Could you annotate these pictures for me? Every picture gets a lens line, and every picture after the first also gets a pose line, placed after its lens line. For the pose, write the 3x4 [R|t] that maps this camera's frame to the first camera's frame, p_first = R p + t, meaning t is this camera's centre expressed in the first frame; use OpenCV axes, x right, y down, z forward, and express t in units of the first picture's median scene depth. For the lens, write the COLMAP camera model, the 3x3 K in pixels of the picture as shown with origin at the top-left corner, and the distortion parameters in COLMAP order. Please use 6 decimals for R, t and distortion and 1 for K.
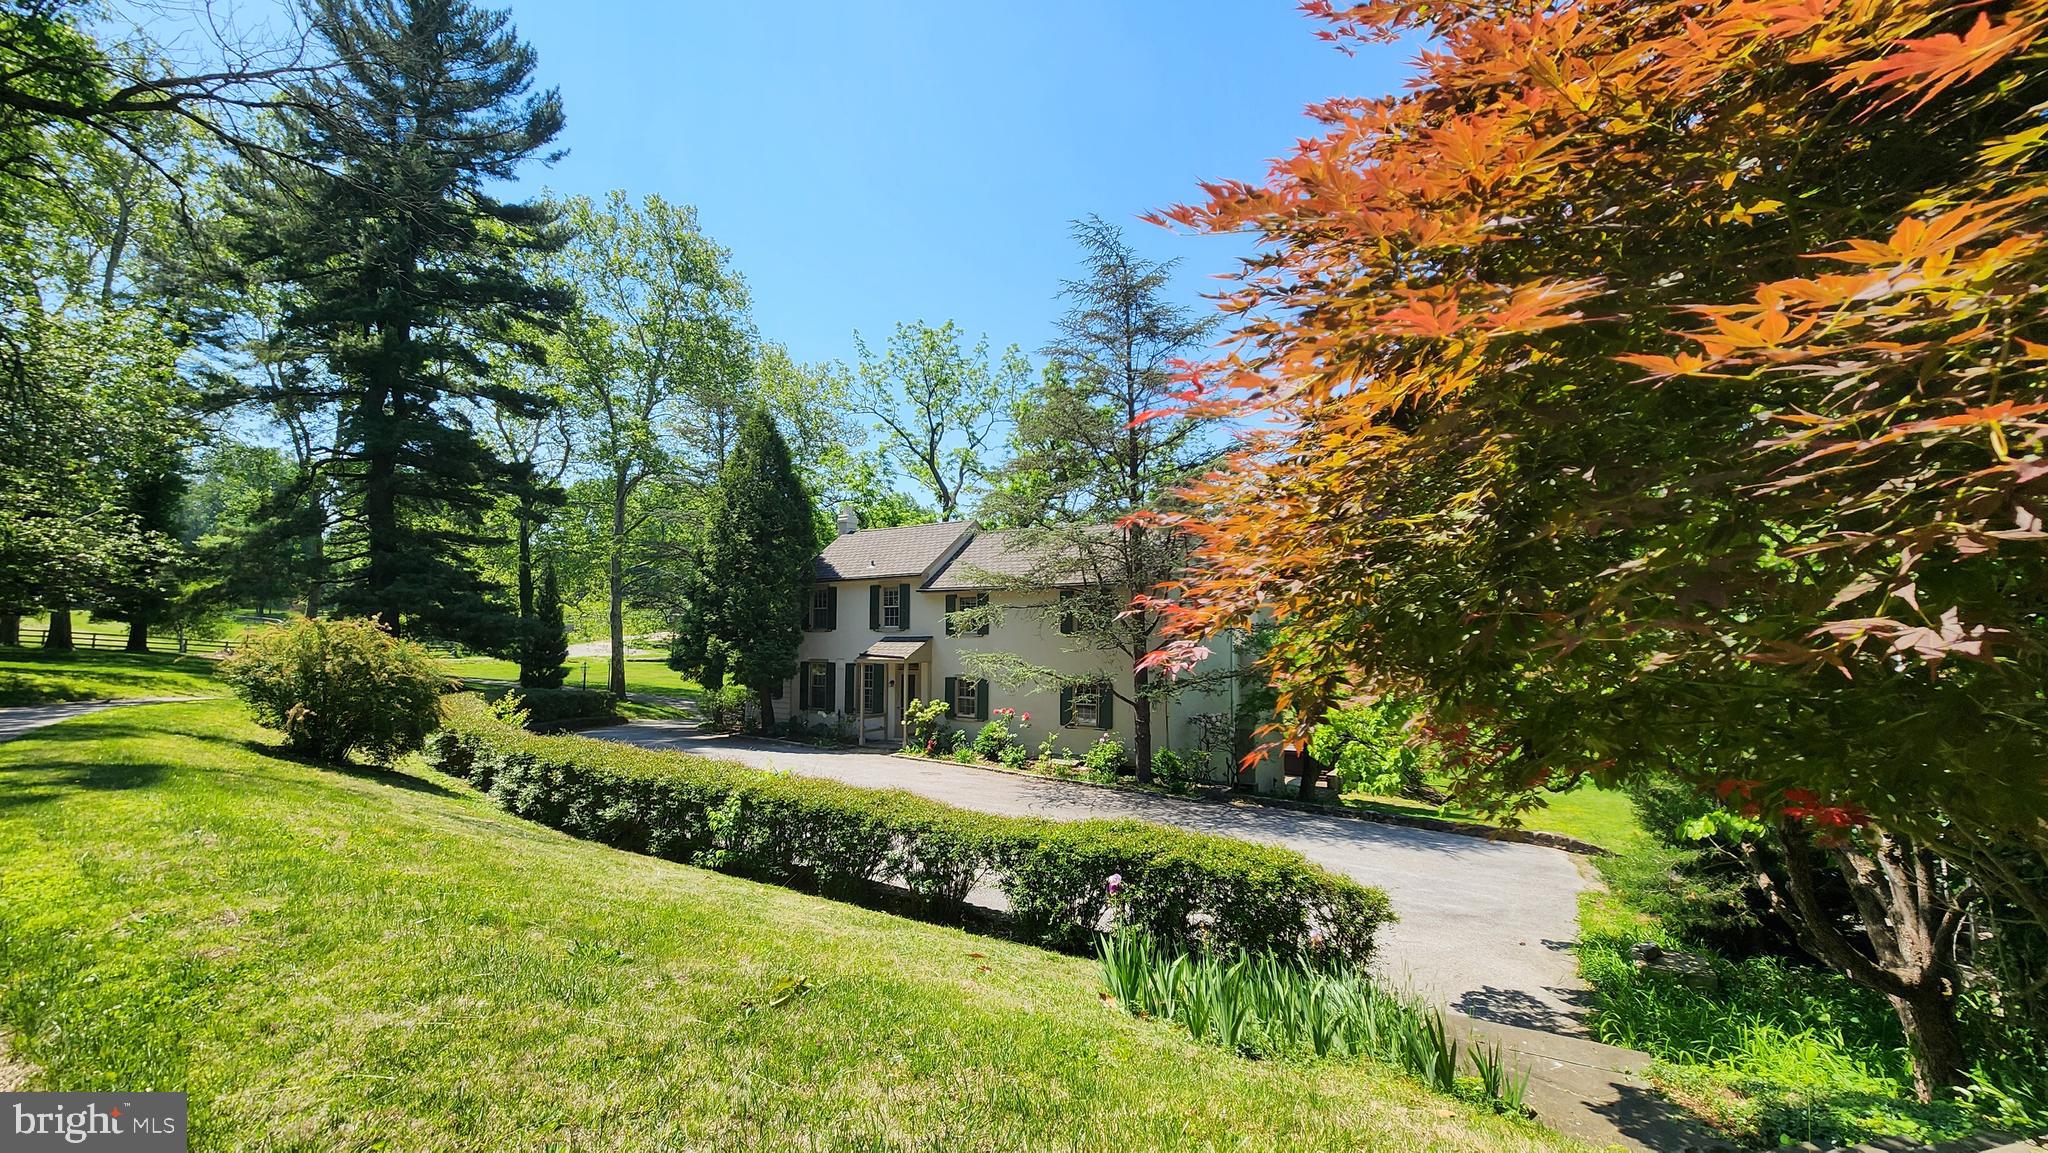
lens RADIAL K [[810.8, 0, 1011.7], [0, 810.8, 585.3], [0, 0, 1]] dist [0.002084, 0.000333]
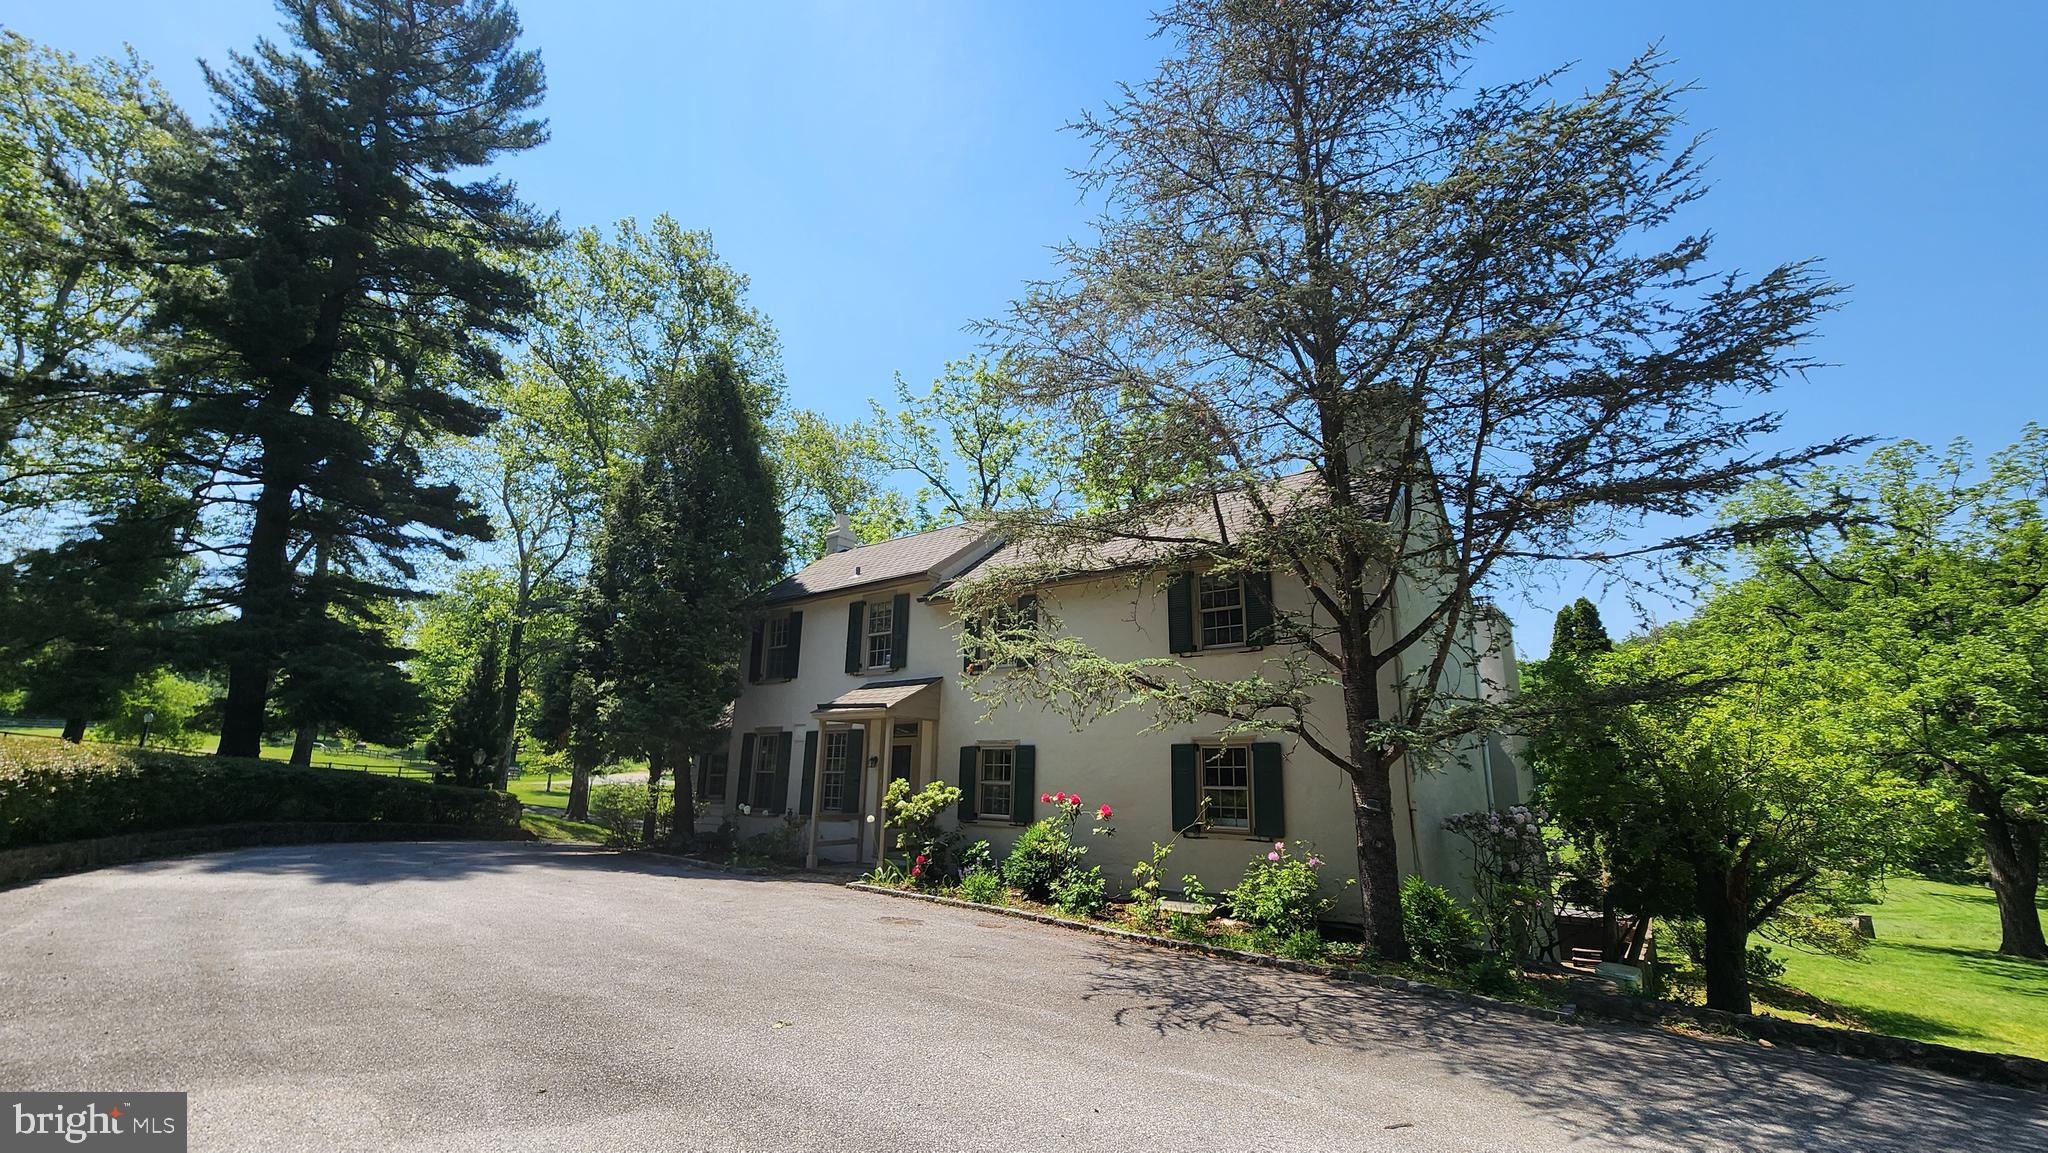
lens RADIAL K [[810.8, 0, 1011.7], [0, 810.8, 585.3], [0, 0, 1]] dist [0.002084, 0.000333]
pose [[0.995856, -0.002805, -0.090903, 0.005071], [-0.014037, 0.982806, -0.184107, 0.104718], [0.089856, 0.184620, 0.978694, 0.422647]]
